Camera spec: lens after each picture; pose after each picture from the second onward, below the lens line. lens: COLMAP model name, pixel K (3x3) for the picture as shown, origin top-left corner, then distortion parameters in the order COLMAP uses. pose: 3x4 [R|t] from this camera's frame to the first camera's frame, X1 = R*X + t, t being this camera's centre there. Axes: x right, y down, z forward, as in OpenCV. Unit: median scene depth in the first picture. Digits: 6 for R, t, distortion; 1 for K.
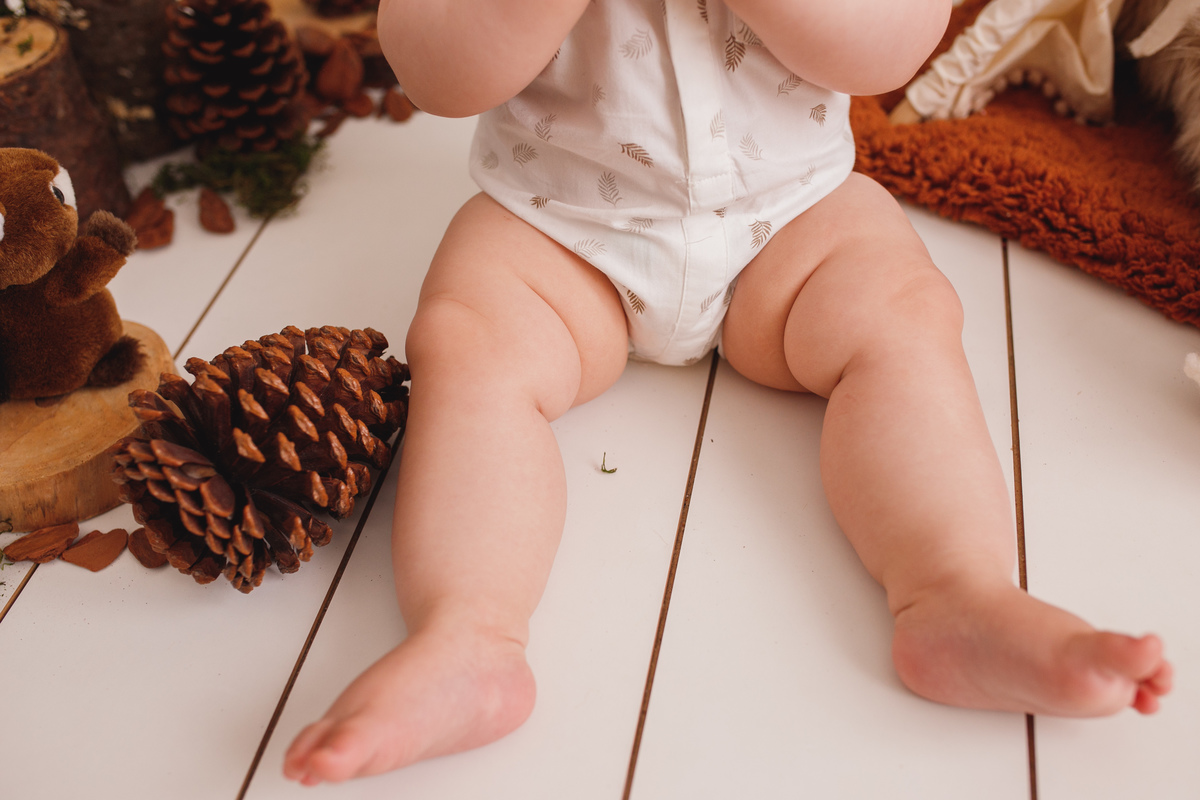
lens RADIAL K [[1215.0, 0, 611.6], [0, 1215.0, 400.5], [0, 0, 1]] dist [-0.044918, 0.035851]
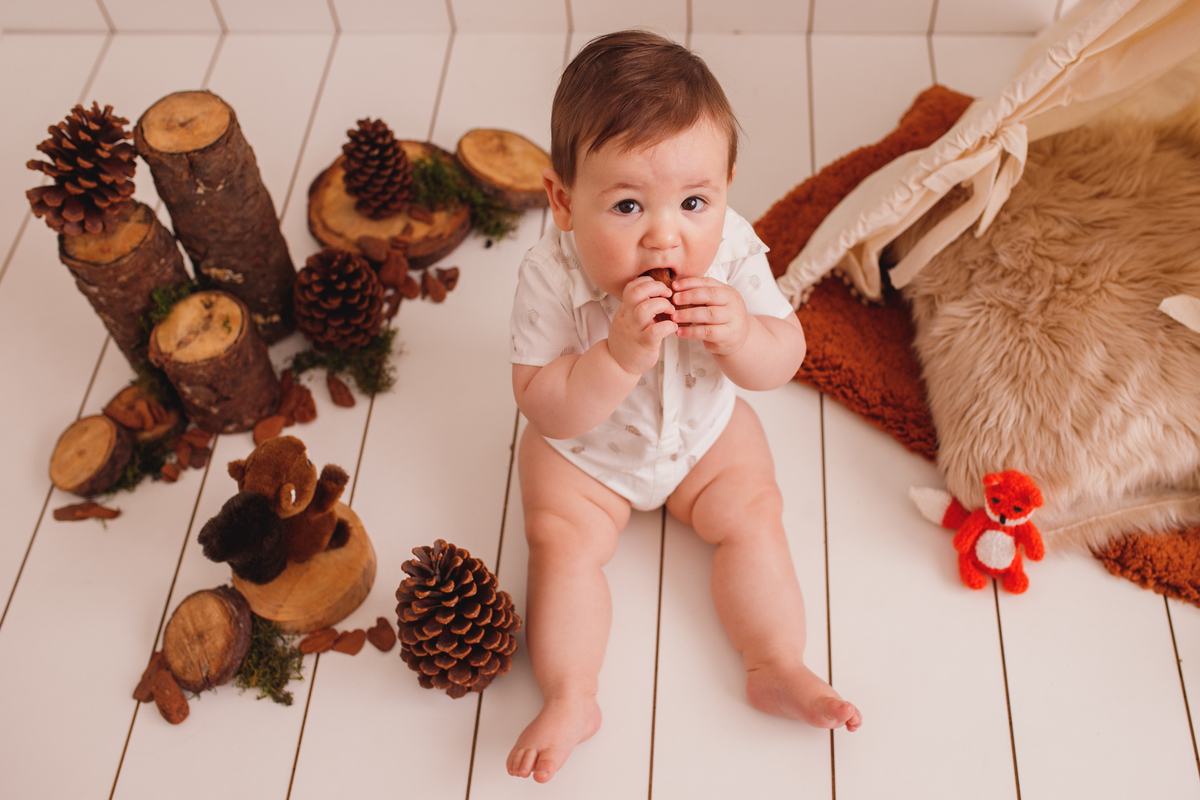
lens RADIAL K [[1258.2, 0, 634.3], [0, 1258.2, 367.7], [0, 0, 1]] dist [-0.063134, 0.036094]
pose [[0.990018, -0.089026, 0.109262, -0.136350], [0.068754, 0.981806, 0.177000, -0.503046], [-0.123032, -0.167721, 0.978127, -0.727719]]
